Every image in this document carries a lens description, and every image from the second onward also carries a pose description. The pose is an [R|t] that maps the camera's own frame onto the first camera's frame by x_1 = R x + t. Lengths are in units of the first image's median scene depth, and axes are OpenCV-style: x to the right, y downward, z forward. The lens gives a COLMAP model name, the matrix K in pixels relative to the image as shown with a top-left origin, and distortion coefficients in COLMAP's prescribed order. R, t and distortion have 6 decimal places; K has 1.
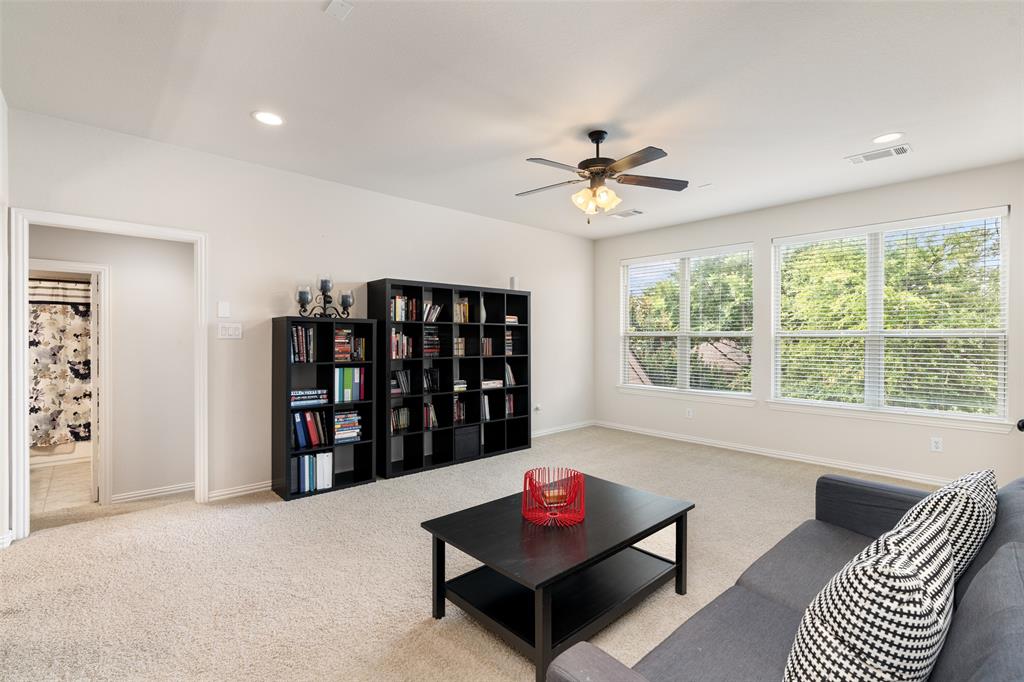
lens RADIAL K [[471.7, 0, 512.8], [0, 471.7, 338.4], [0, 0, 1]] dist [-0.003798, -0.000368]
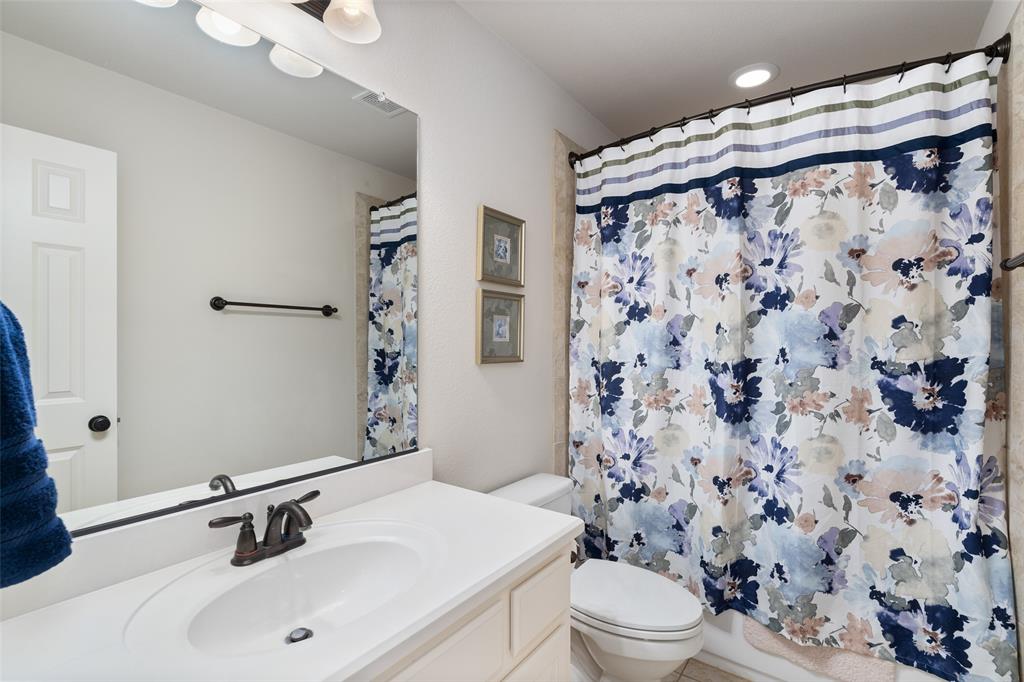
lens RADIAL K [[471.7, 0, 512.9], [0, 471.7, 341.5], [0, 0, 1]] dist [-0.003798, -0.000368]
pose [[0.212160, -0.003866, -0.977227, -0.709947], [-0.007137, 0.999959, -0.005505, 0.039959], [0.977209, 0.008143, 0.212124, 0.722158]]
